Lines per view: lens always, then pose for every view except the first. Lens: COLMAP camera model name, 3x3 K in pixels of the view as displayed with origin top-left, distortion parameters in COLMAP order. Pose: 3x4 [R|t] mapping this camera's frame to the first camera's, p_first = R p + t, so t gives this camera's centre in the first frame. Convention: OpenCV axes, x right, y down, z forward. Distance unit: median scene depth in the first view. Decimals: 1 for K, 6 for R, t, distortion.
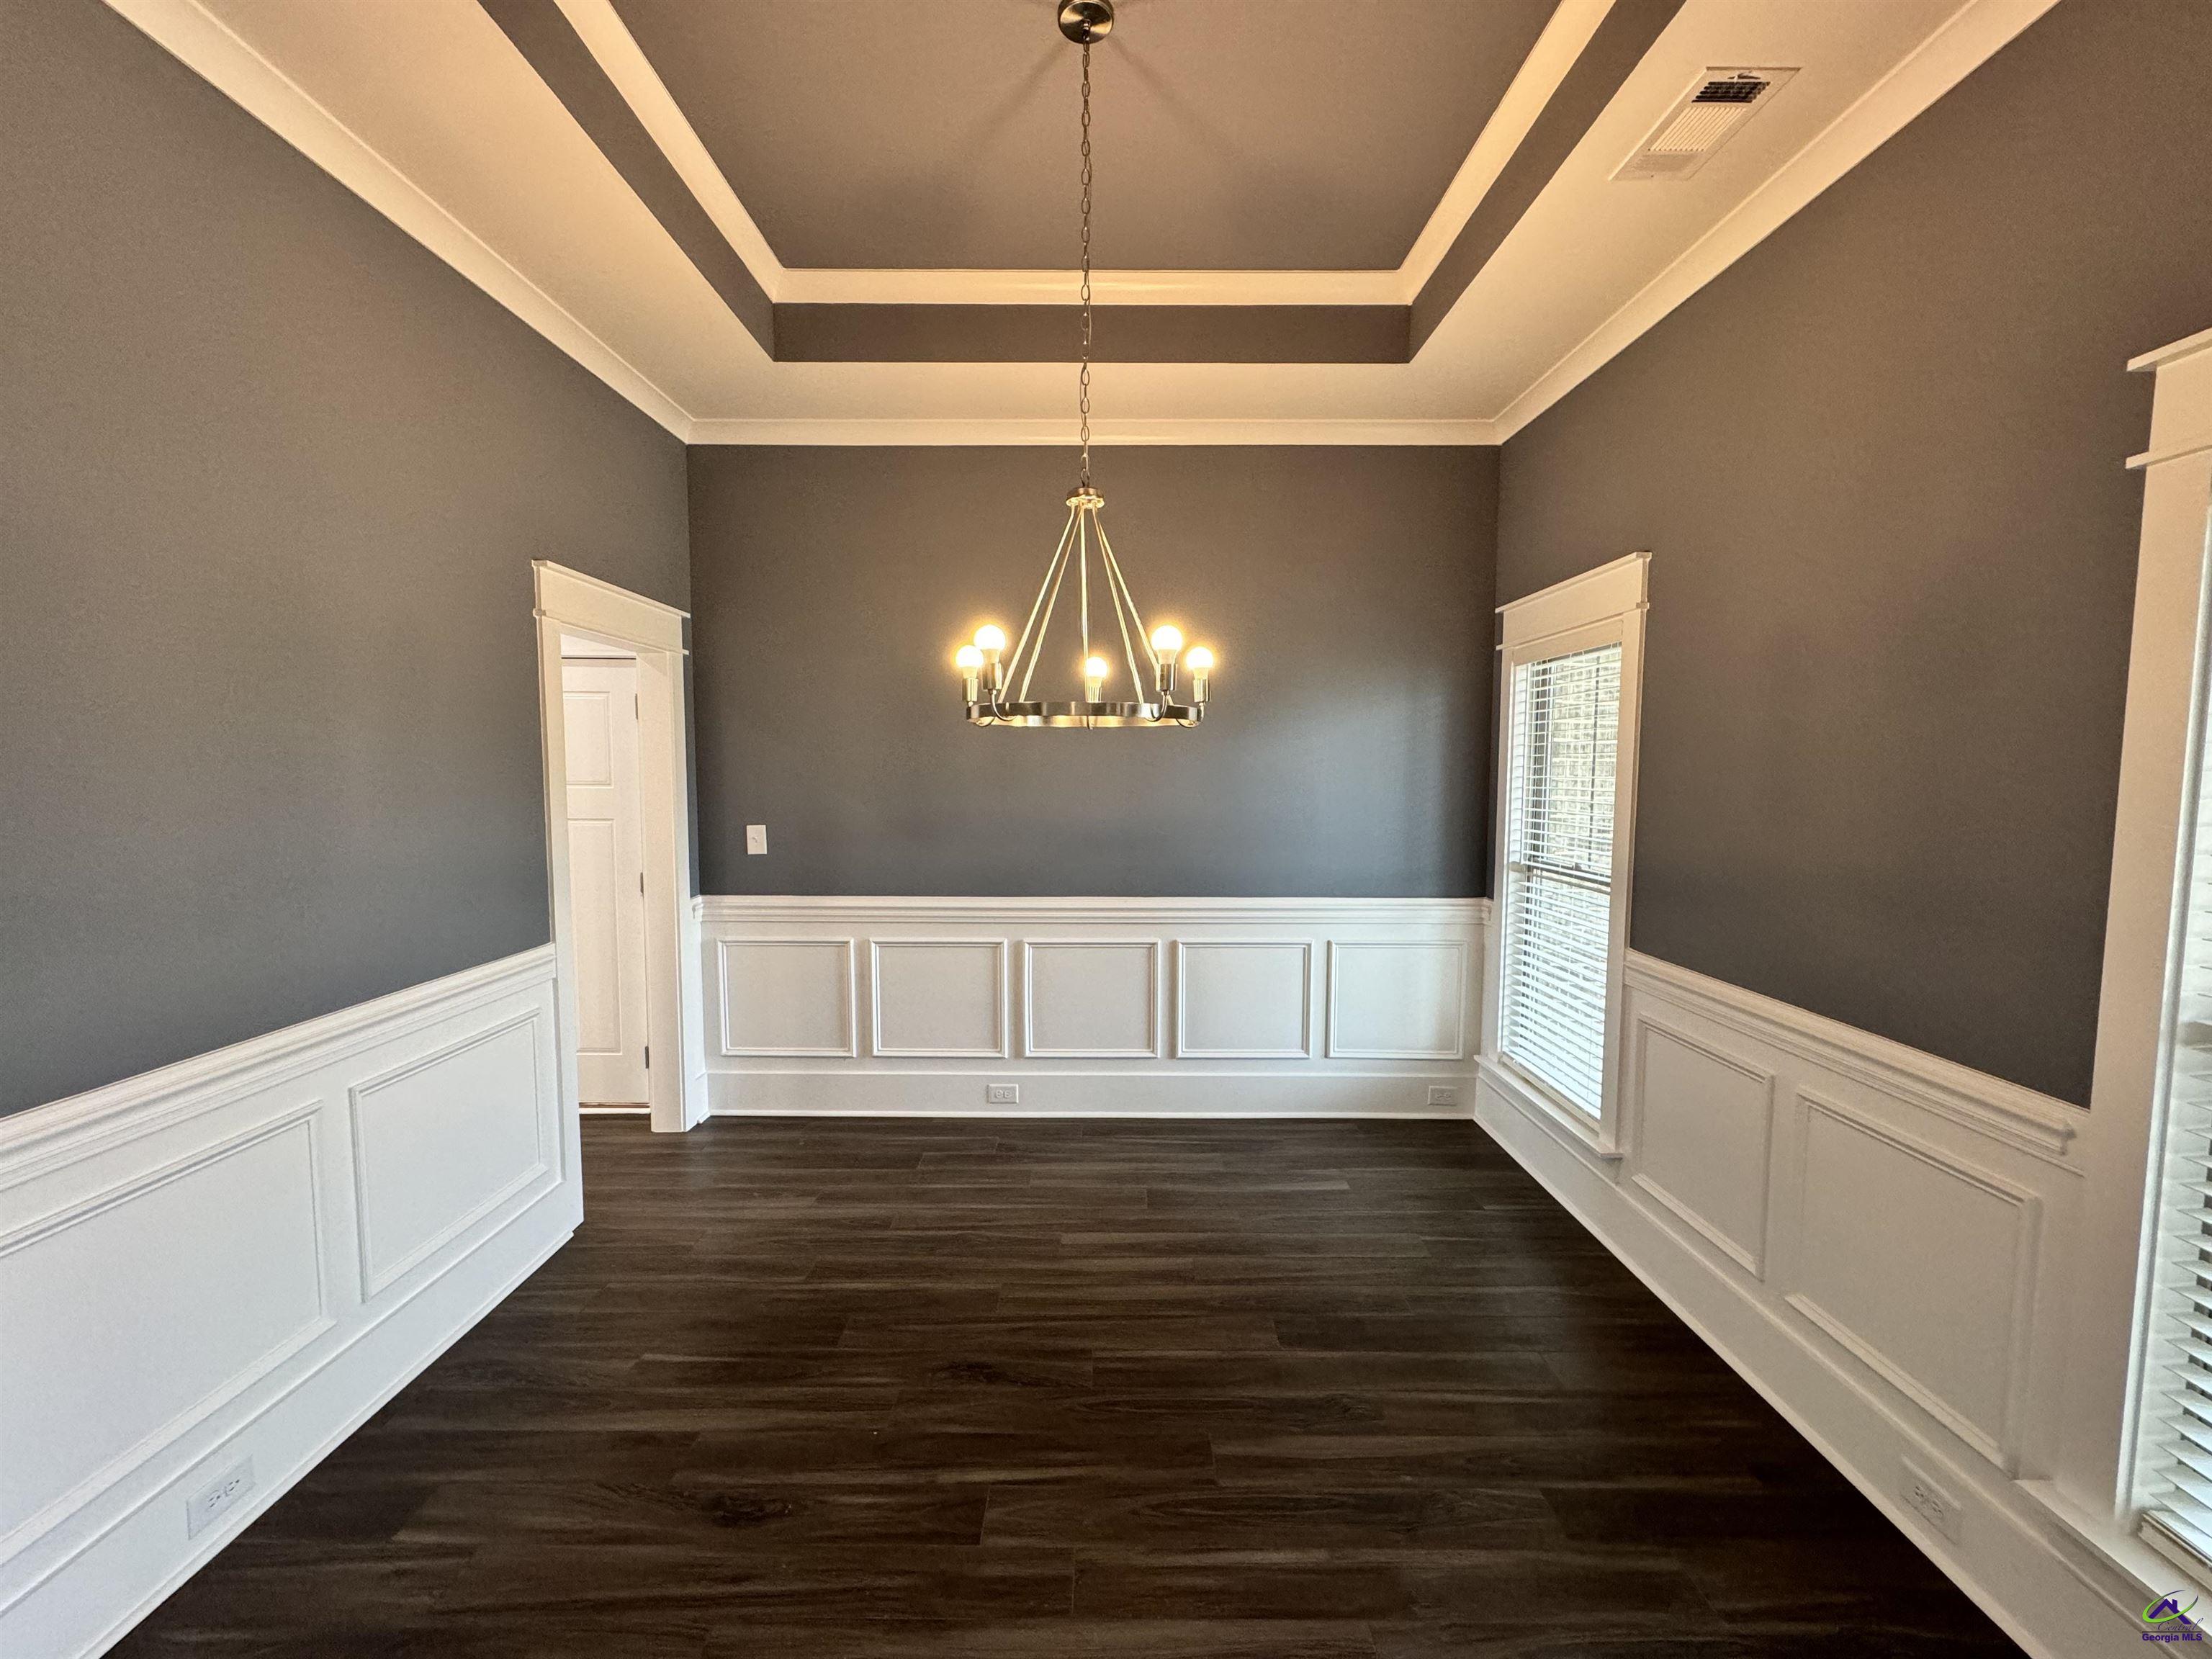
lens RADIAL K [[875.4, 0, 1105.6], [0, 875.4, 824.2], [0, 0, 1]] dist [0.001098, 0.000391]
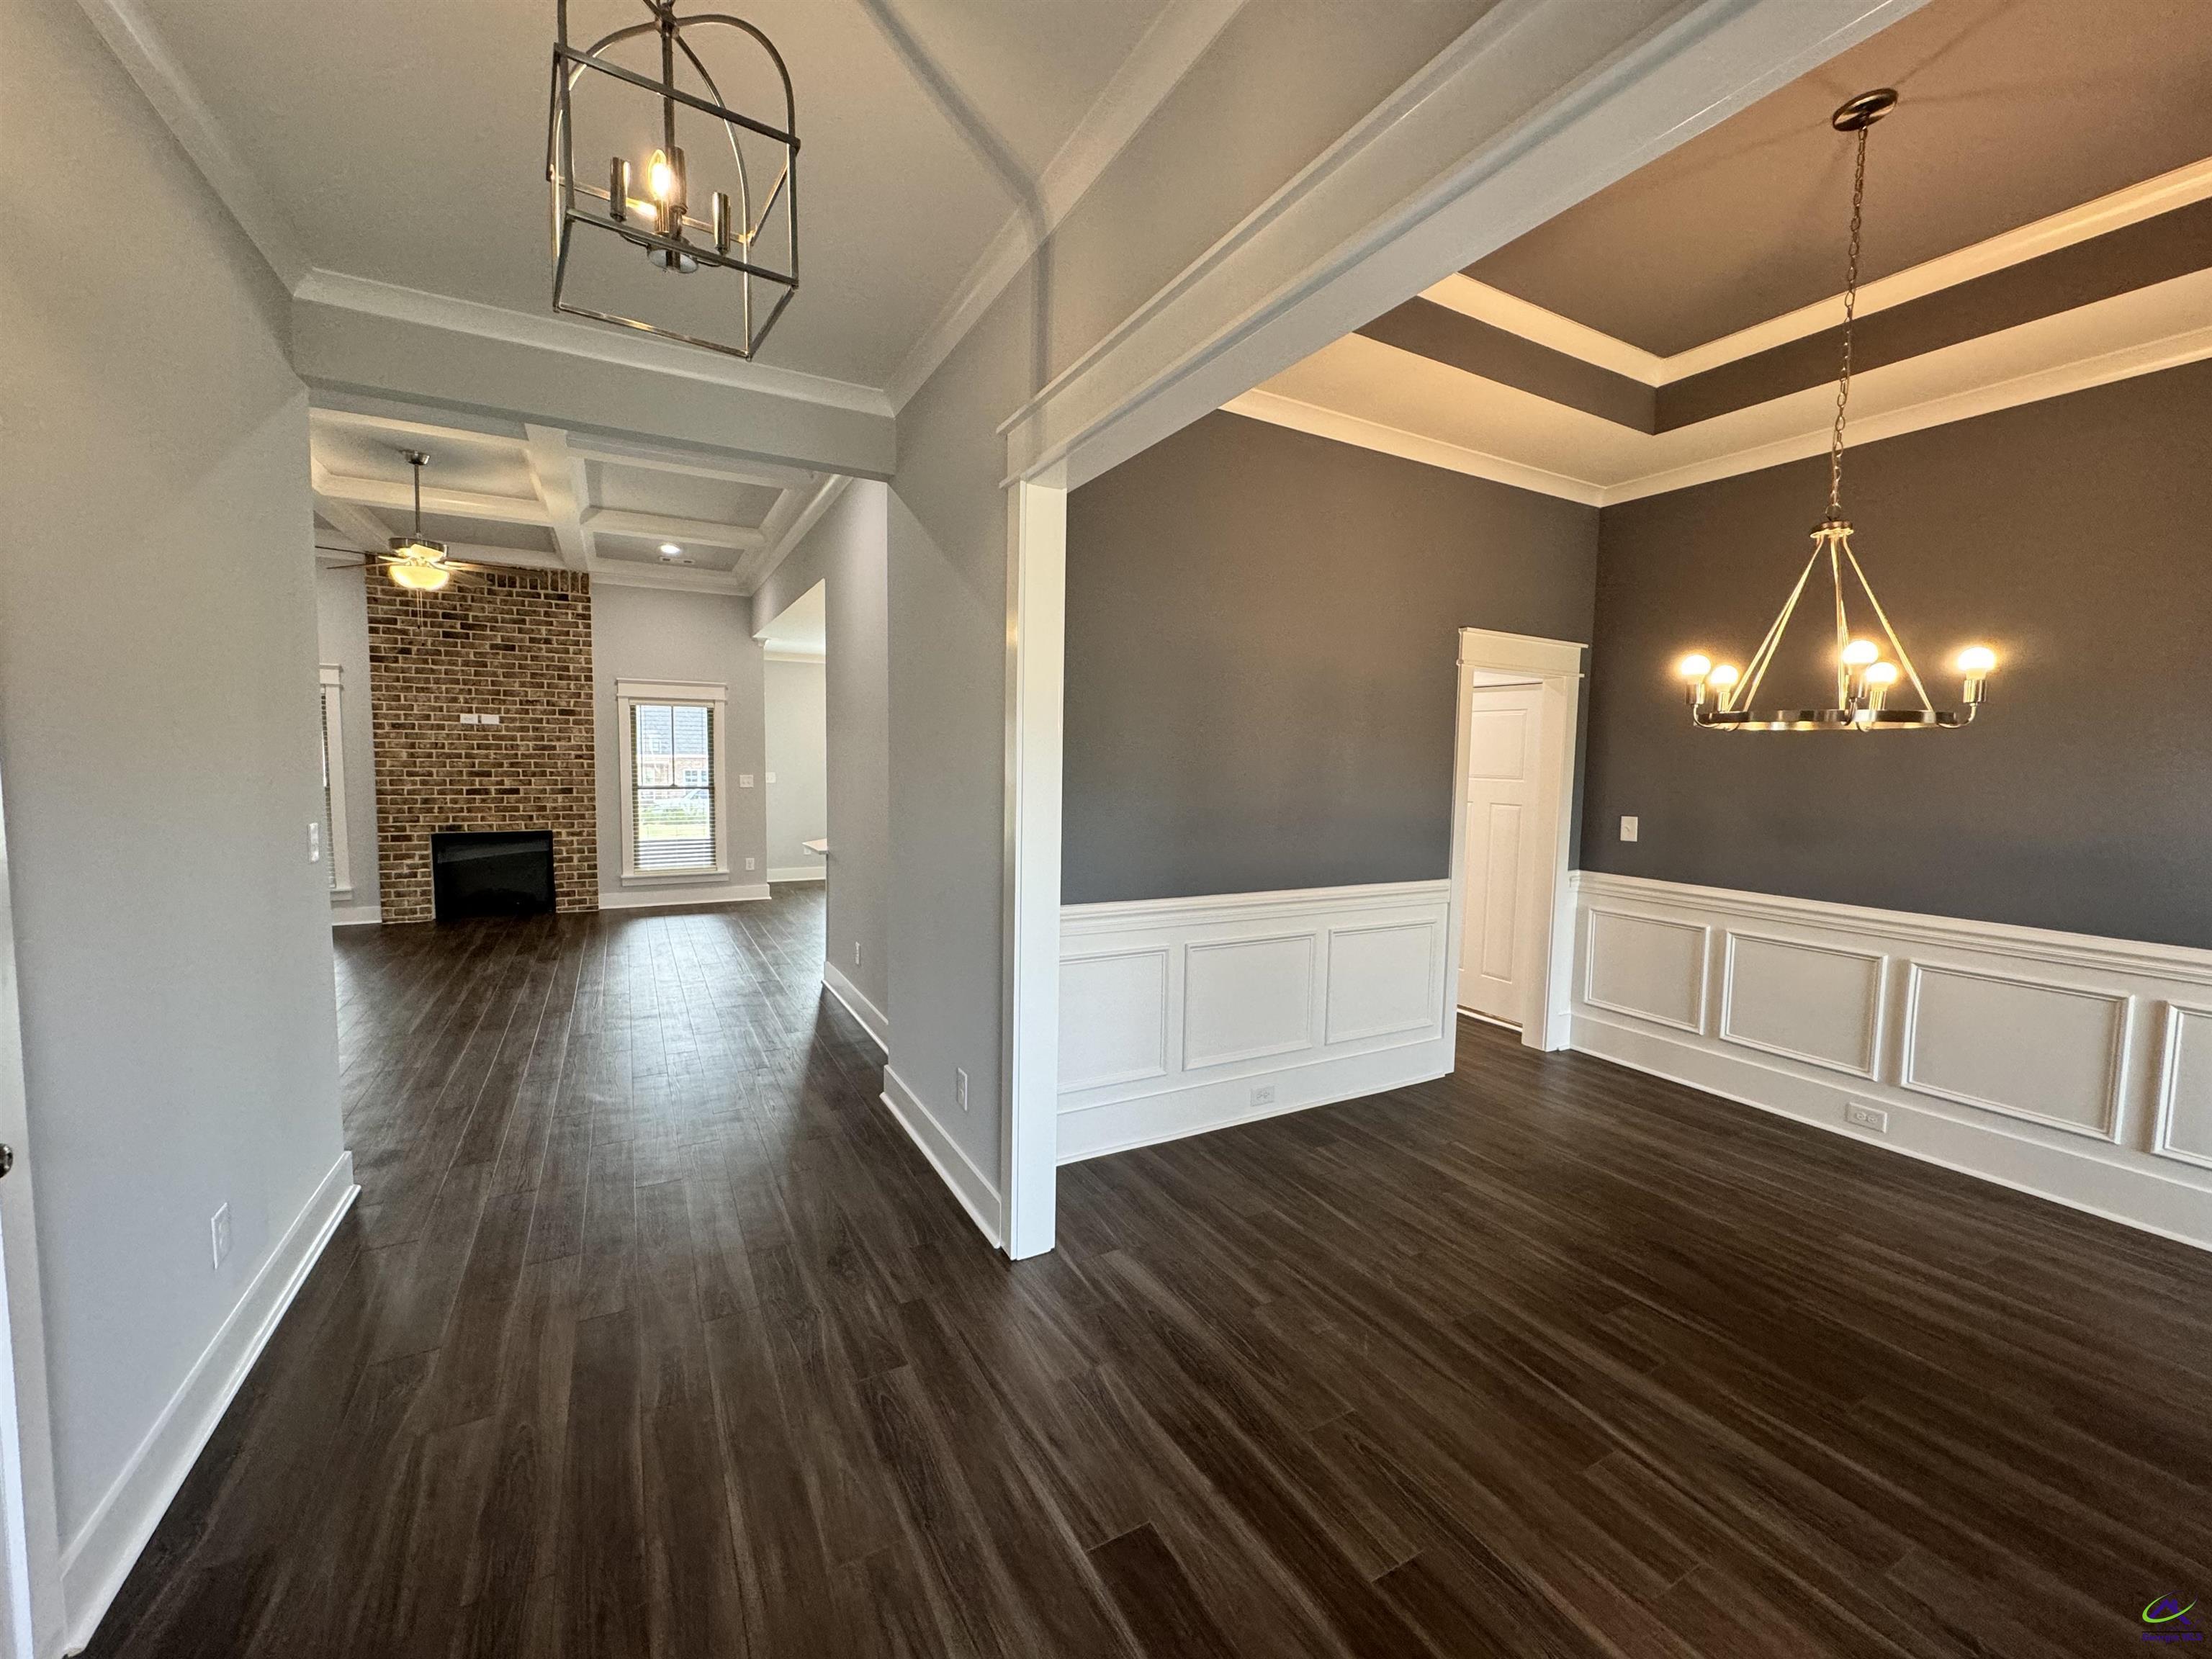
lens RADIAL K [[875.4, 0, 1105.6], [0, 875.4, 824.2], [0, 0, 1]] dist [0.001098, 0.000391]
pose [[0.484184, 0.071192, -0.872065, 0.364889], [-0.076901, 0.996290, 0.038637, 0.025099], [0.871580, 0.048356, 0.487862, -0.242591]]
